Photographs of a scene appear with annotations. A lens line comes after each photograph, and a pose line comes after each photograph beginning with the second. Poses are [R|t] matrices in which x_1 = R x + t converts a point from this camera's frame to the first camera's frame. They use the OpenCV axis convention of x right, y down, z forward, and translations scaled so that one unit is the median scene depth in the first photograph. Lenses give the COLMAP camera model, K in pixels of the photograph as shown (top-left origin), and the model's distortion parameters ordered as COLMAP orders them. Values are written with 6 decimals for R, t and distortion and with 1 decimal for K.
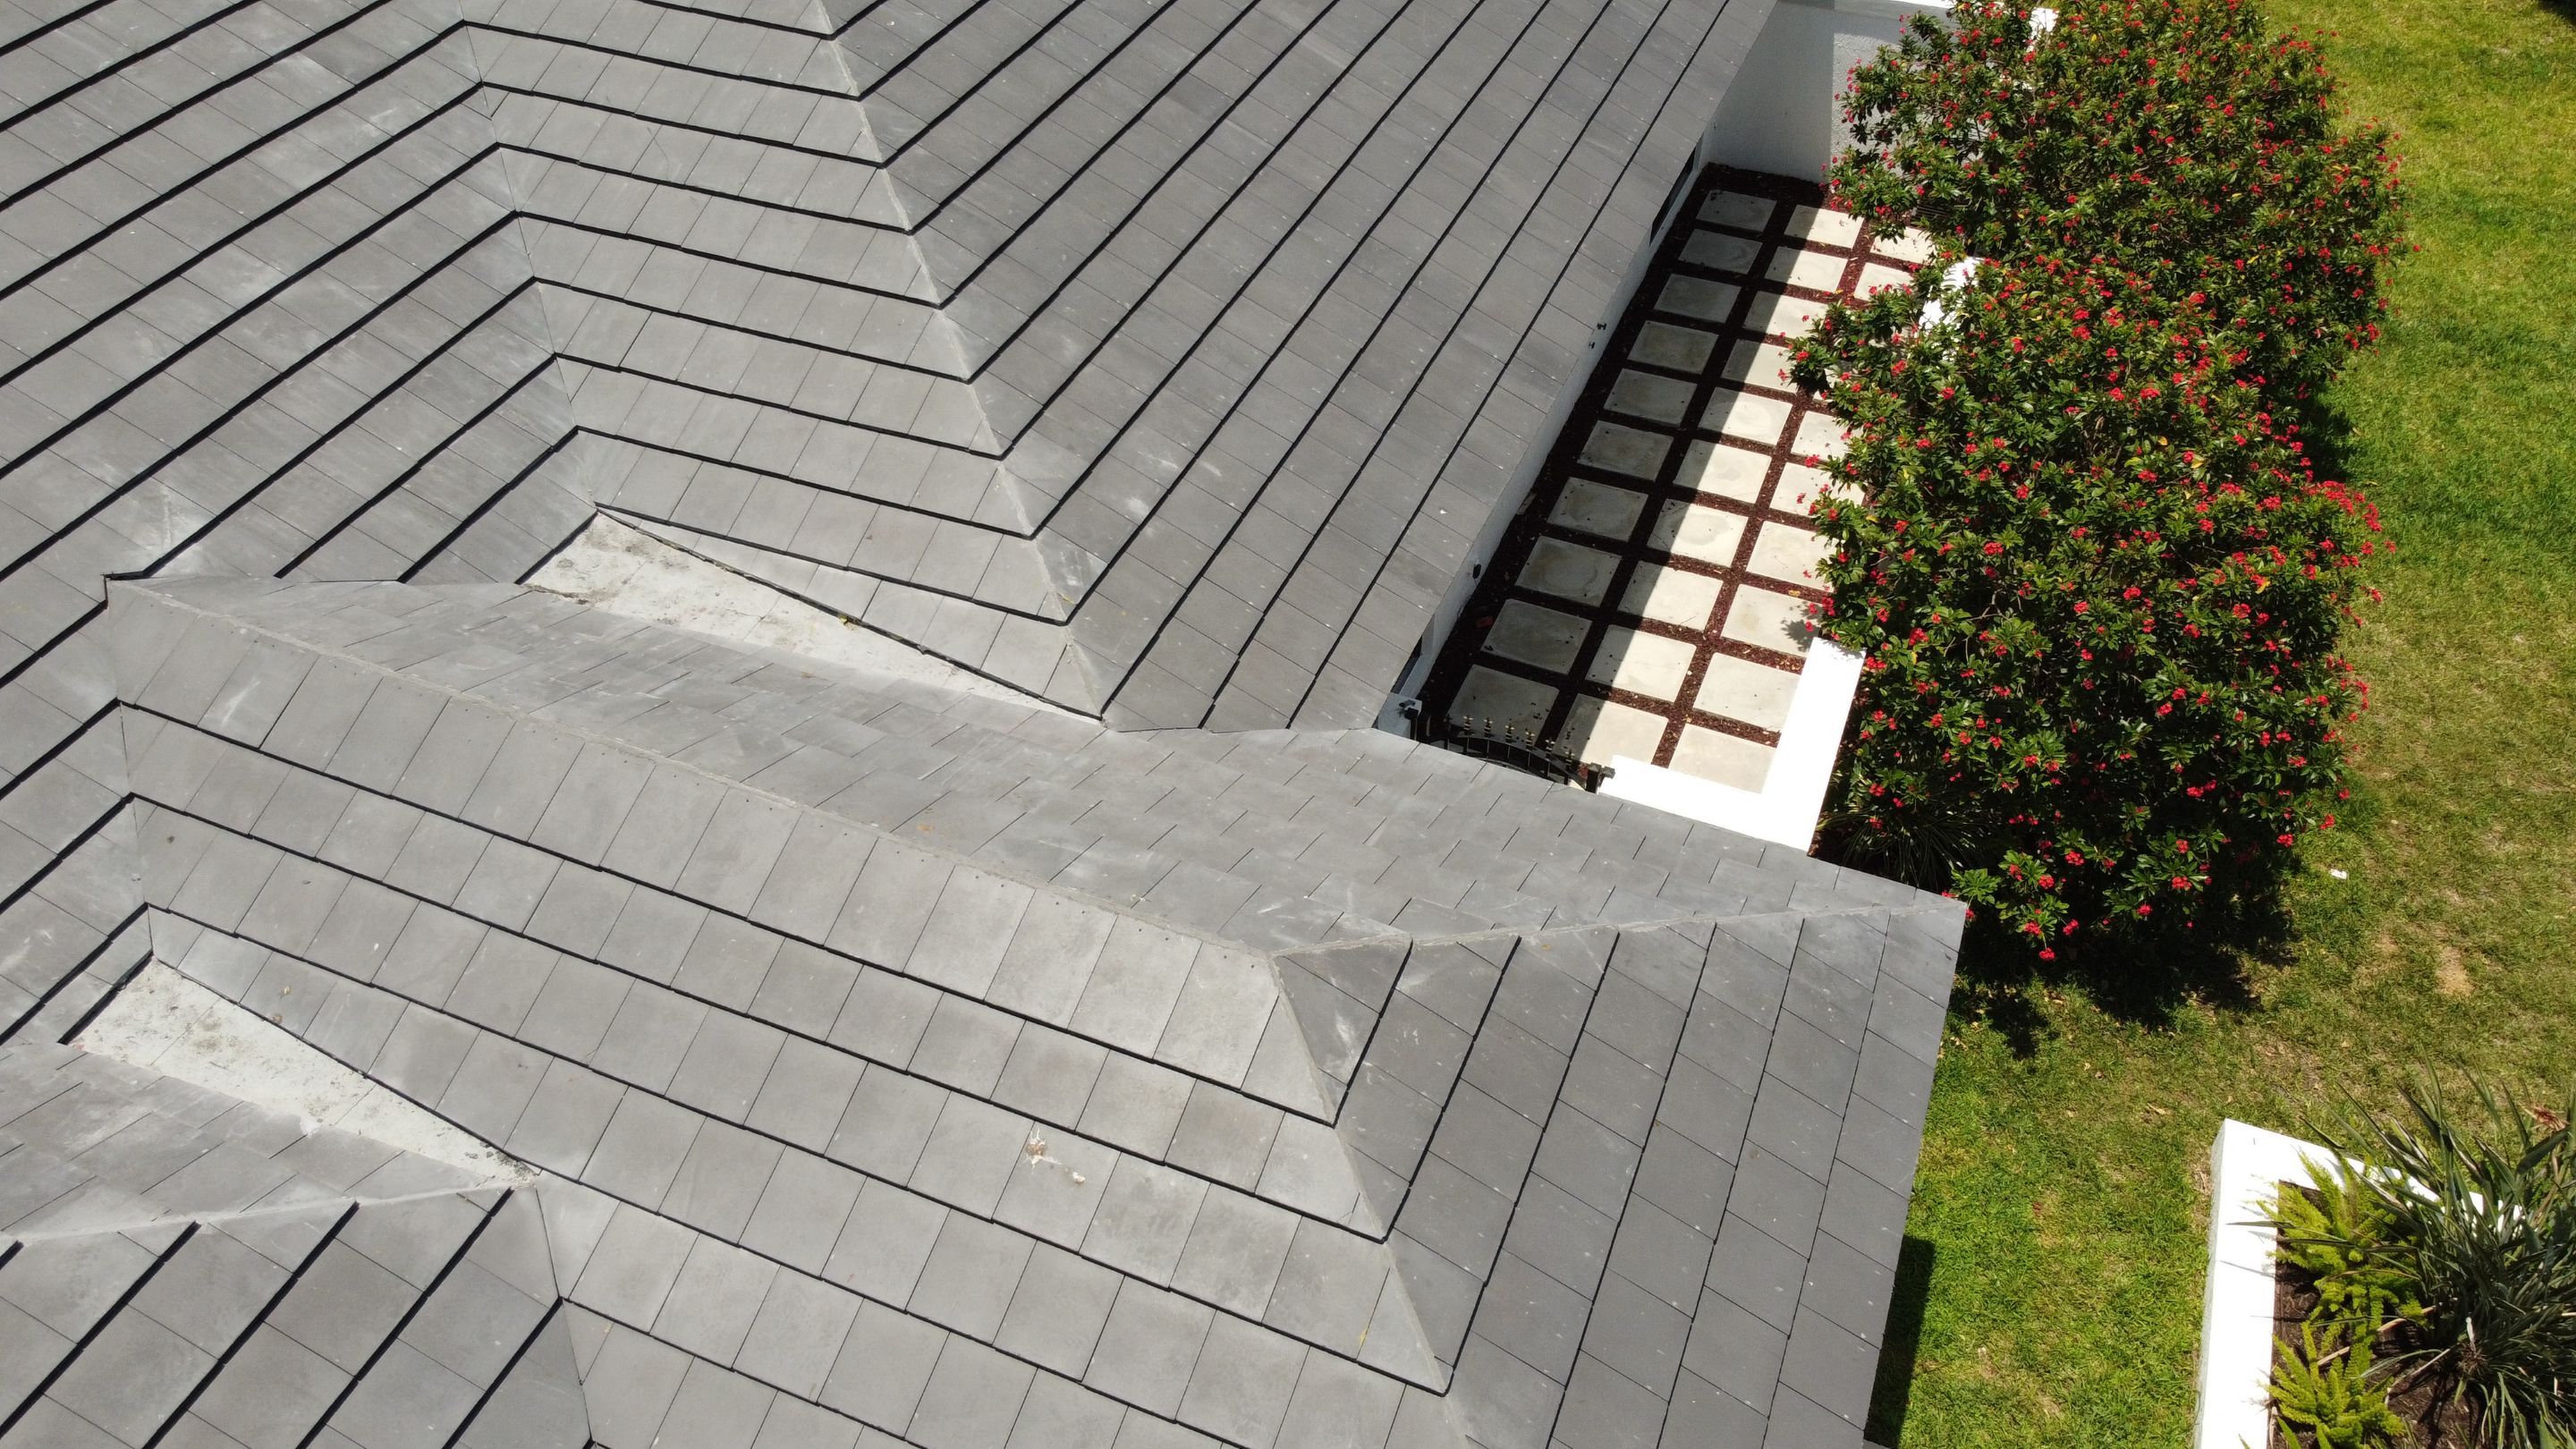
lens RADIAL K [[1955.6, 0, 1283.8], [0, 1955.6, 709.0], [0, 0, 1]] dist [0.005871, -0.010730]
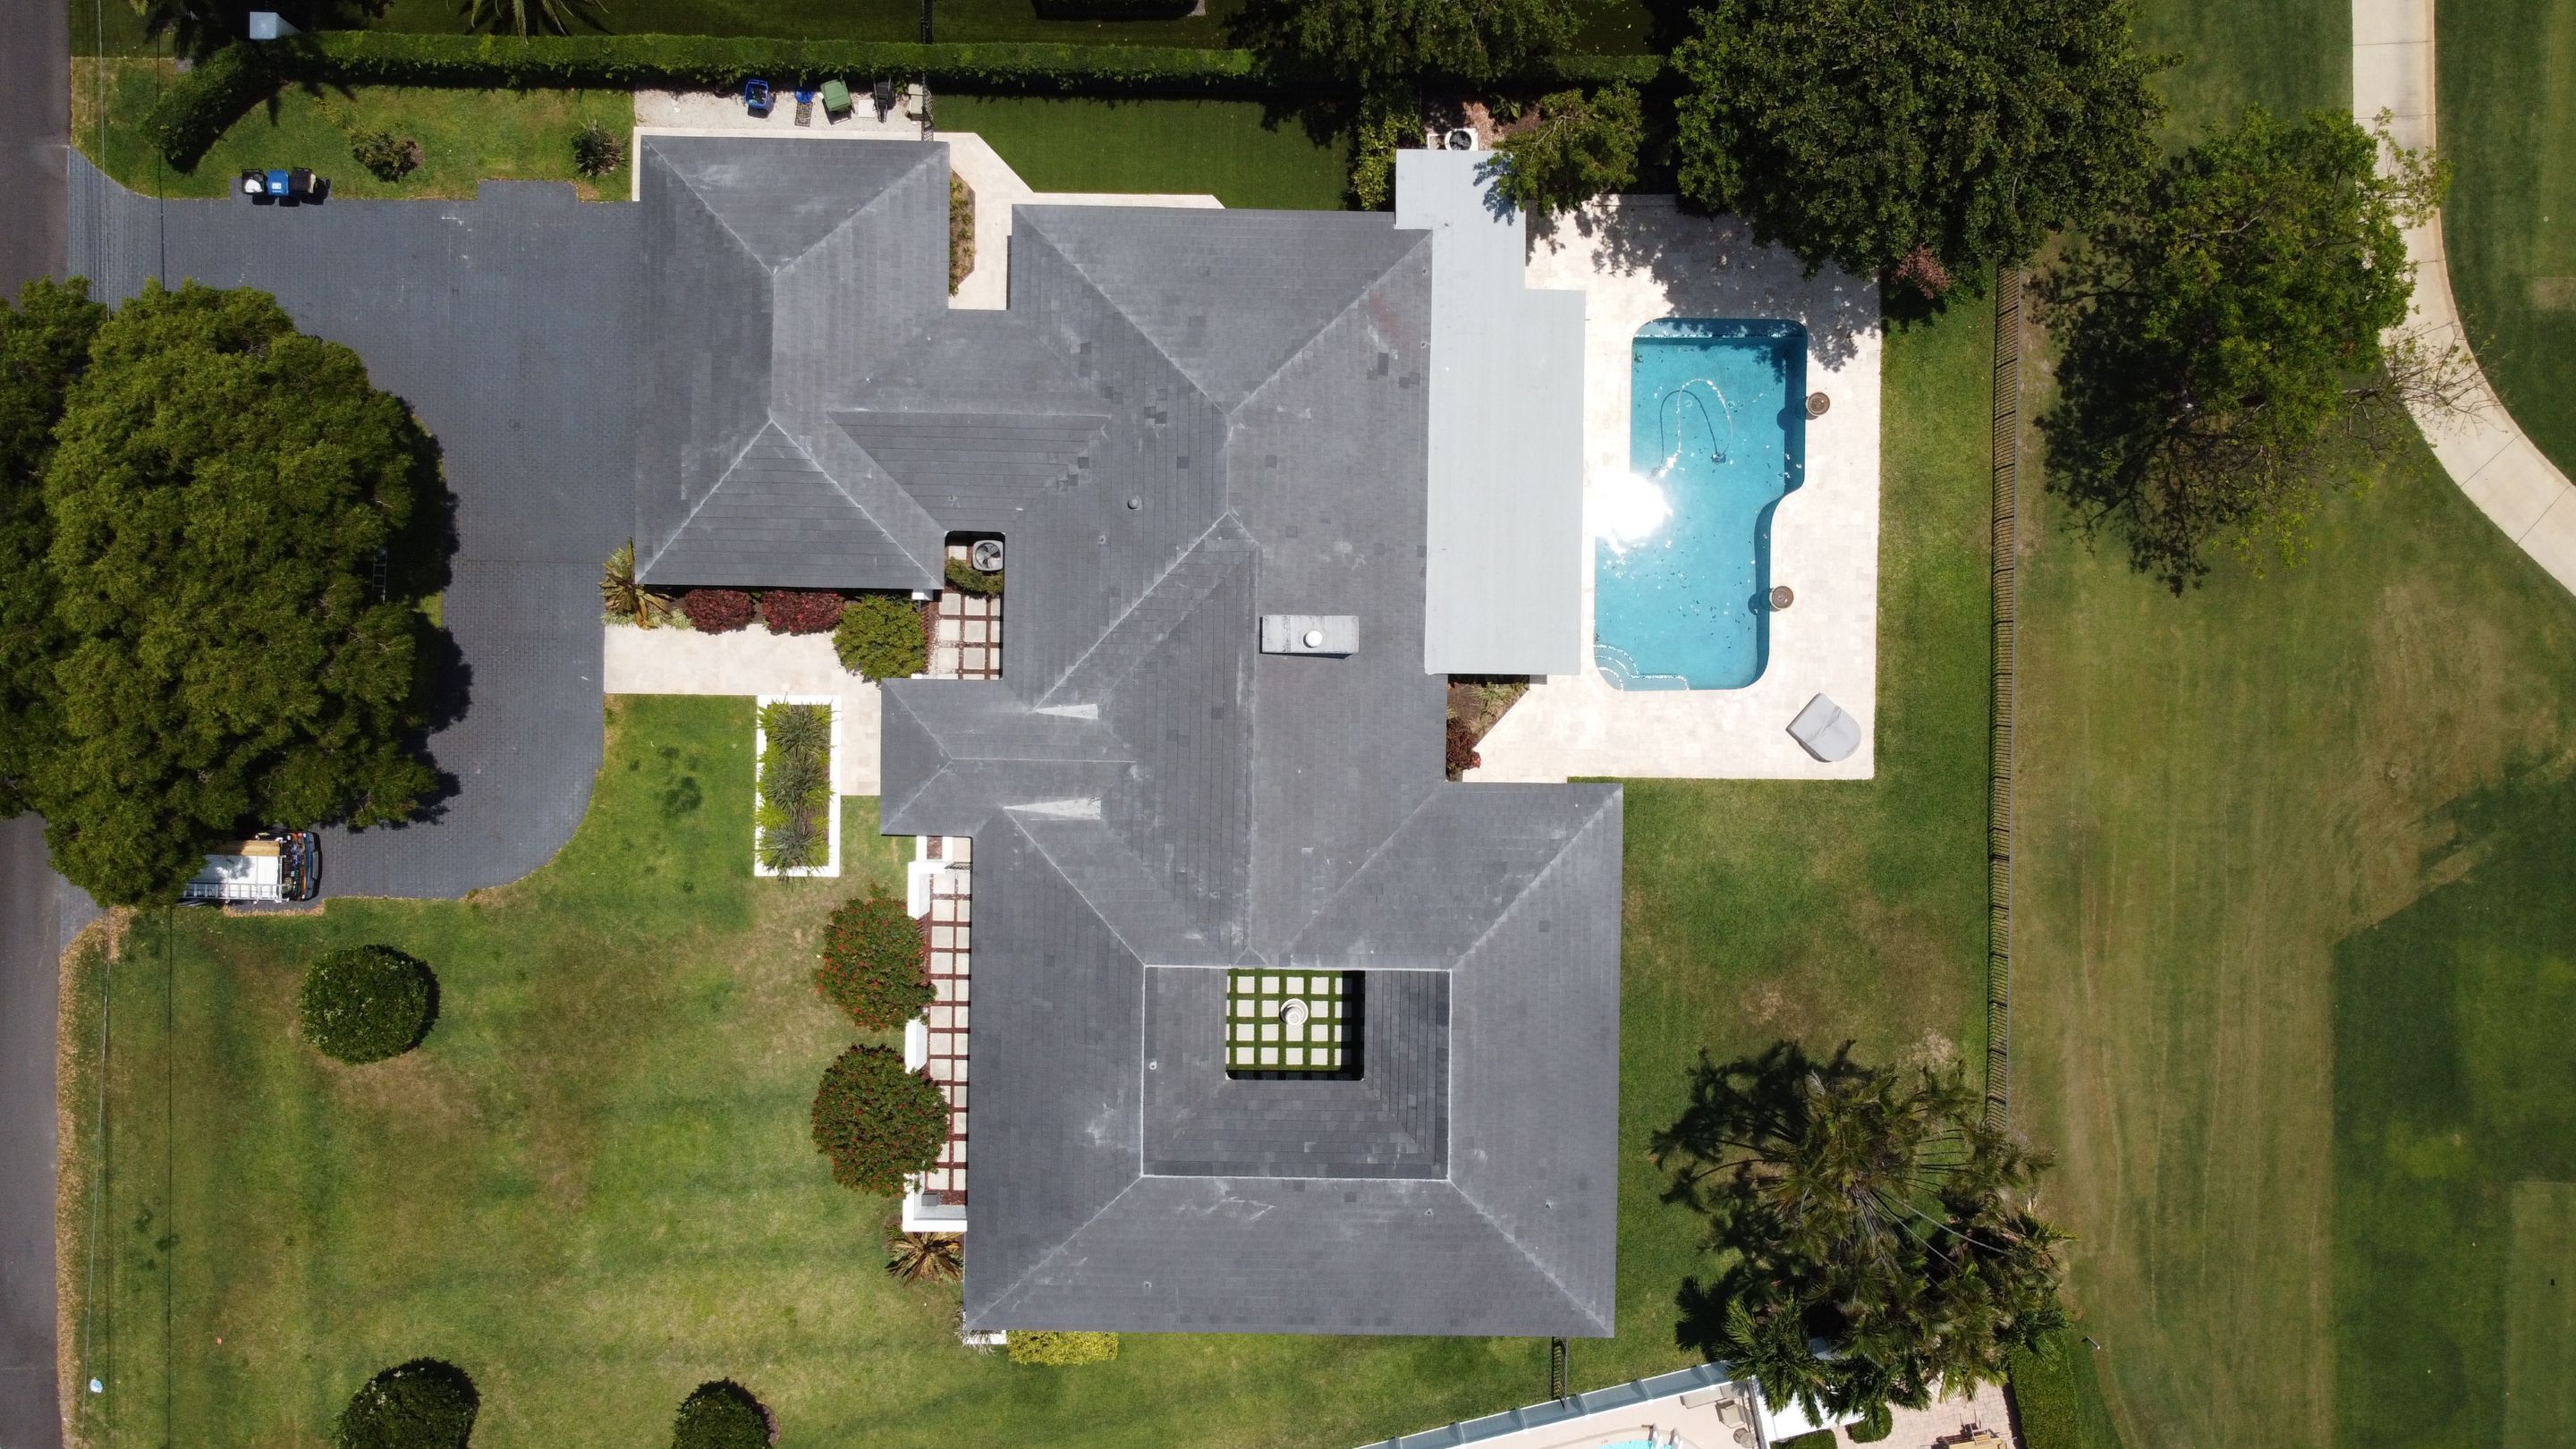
lens RADIAL K [[1958.6, 0, 1285.0], [0, 1958.6, 700.2], [0, 0, 1]] dist [0.001704, -0.005700]
pose [[-0.929357, 0.369118, -0.006844, -0.918102], [-0.256074, -0.631161, 0.732163, -4.177329], [0.265935, 0.682194, 0.681095, -3.028515]]
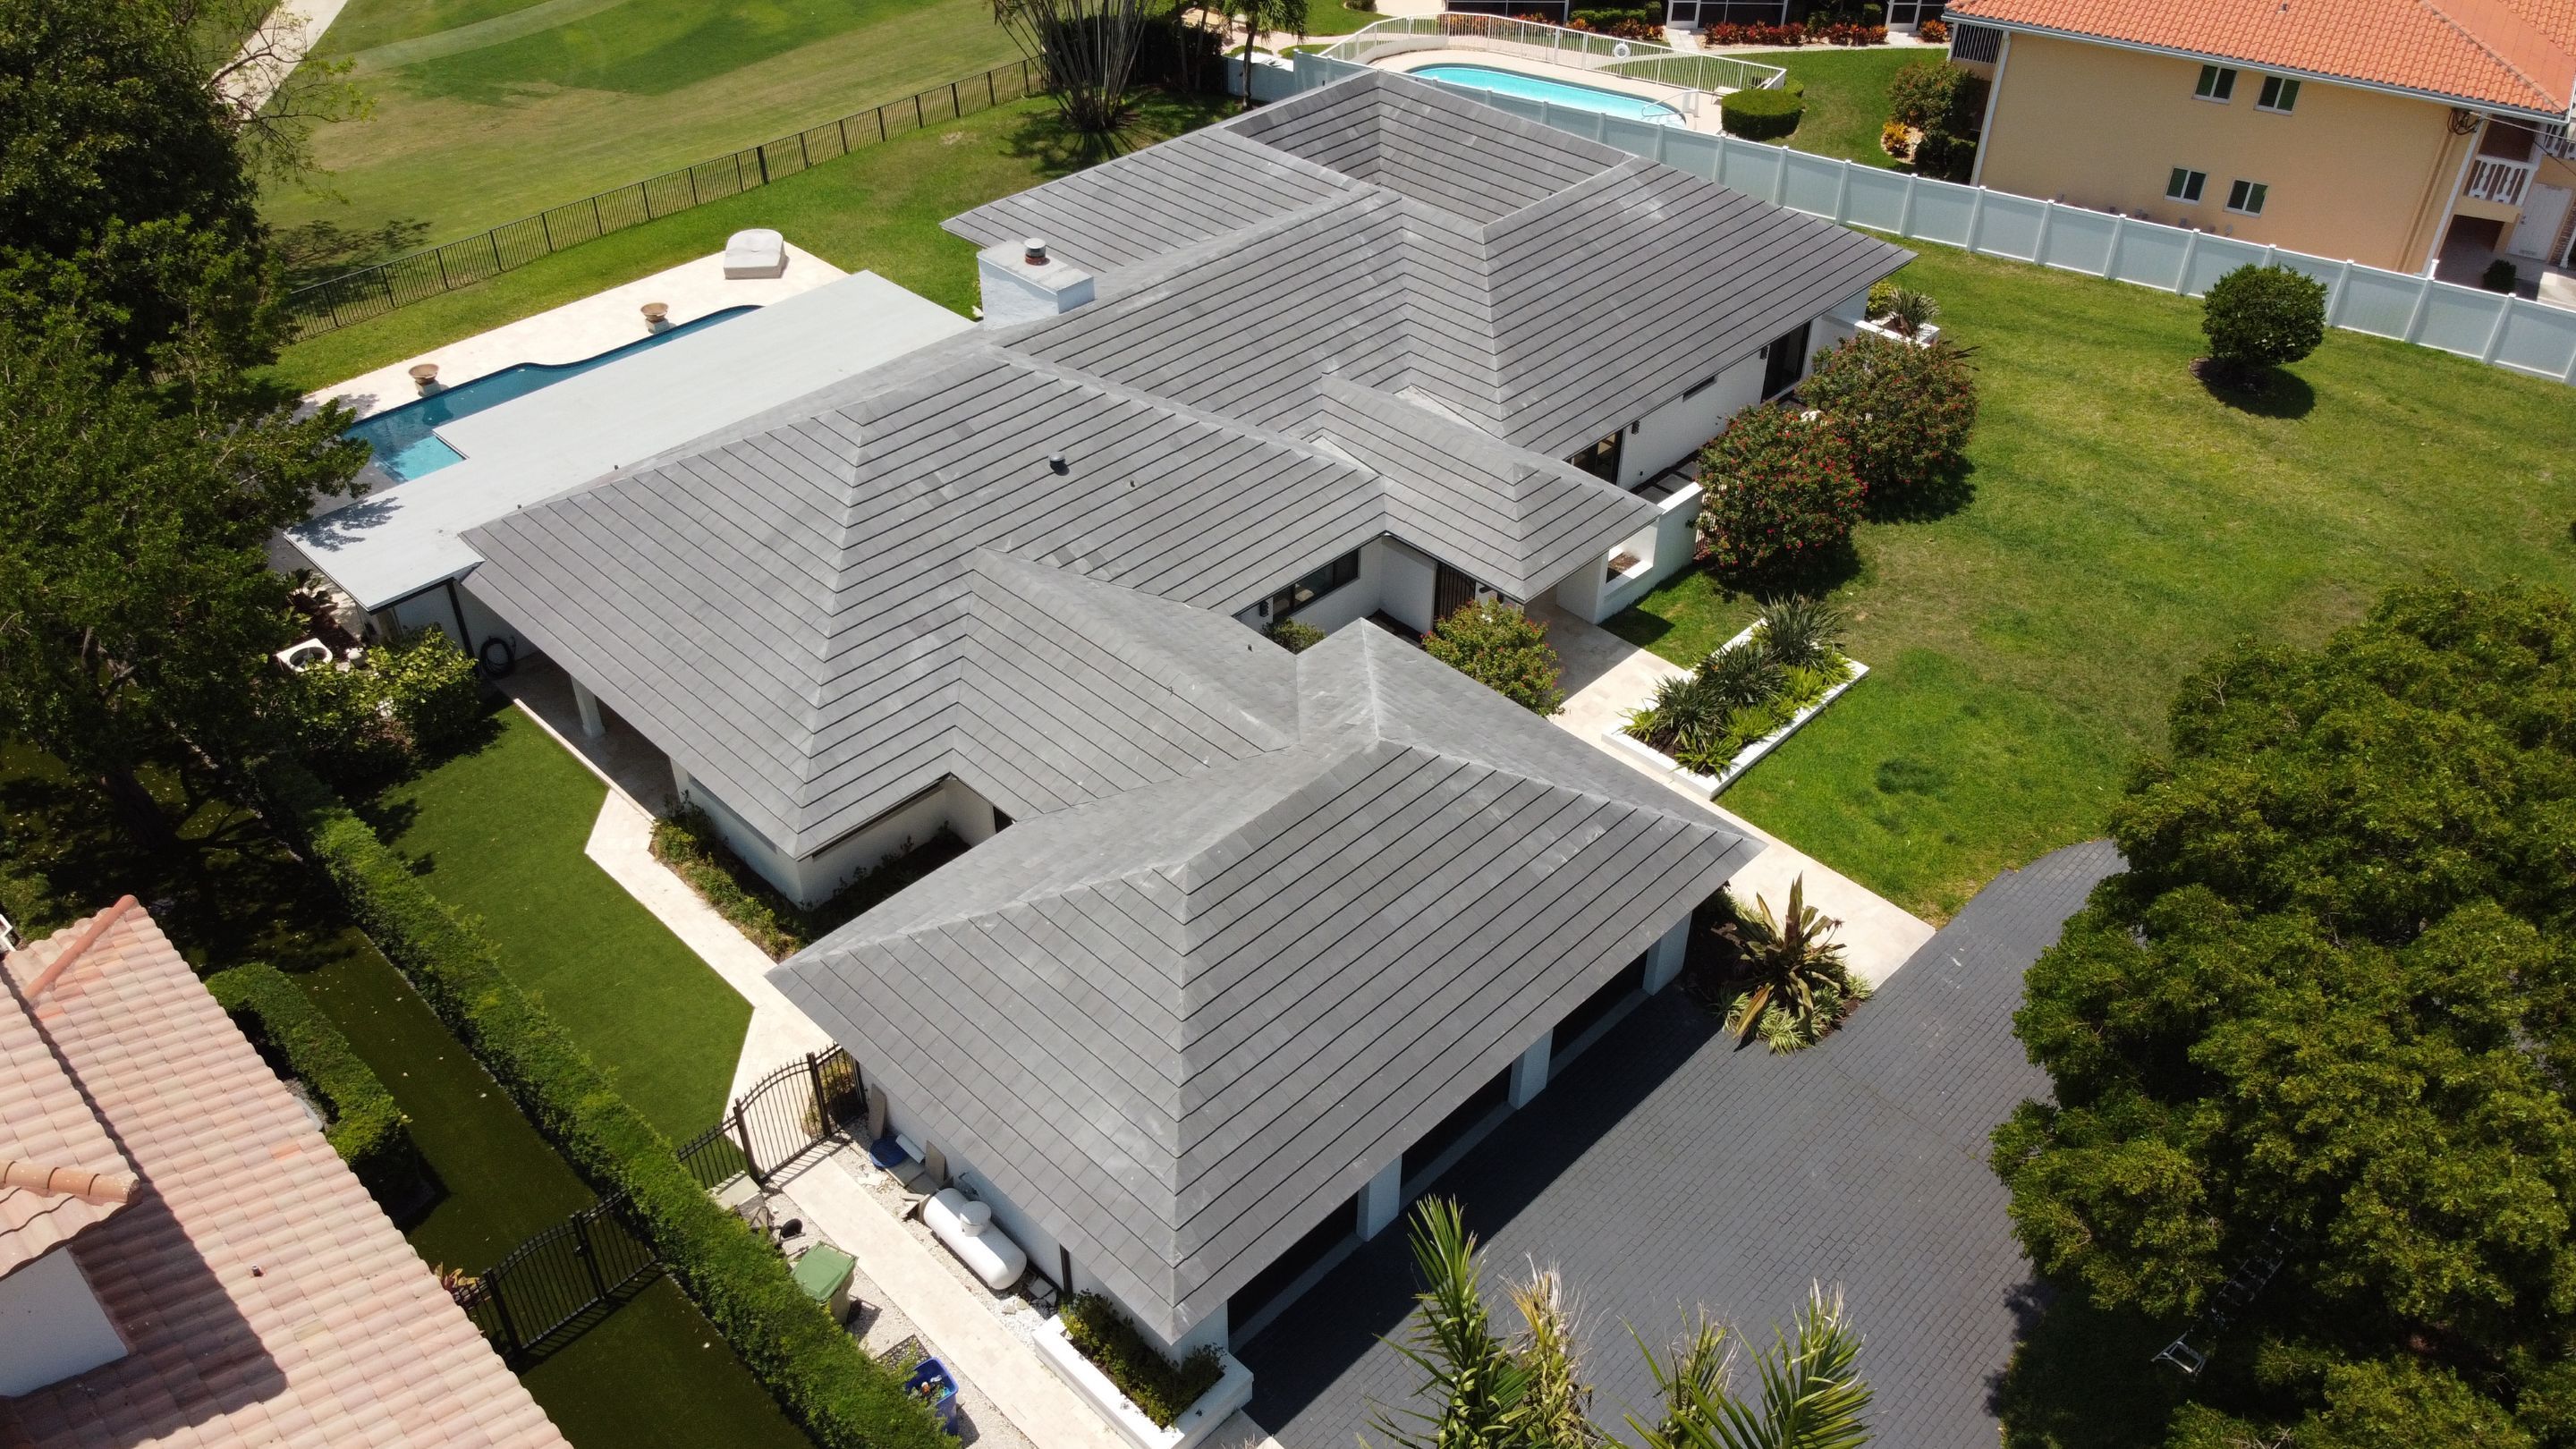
lens RADIAL K [[1955.6, 0, 1283.8], [0, 1955.6, 709.0], [0, 0, 1]] dist [0.005871, -0.010730]
pose [[0.925807, 0.231393, -0.298897, 0.852807], [-0.256654, 0.965328, -0.047648, 0.861638], [0.277508, 0.120825, 0.953095, -3.115432]]
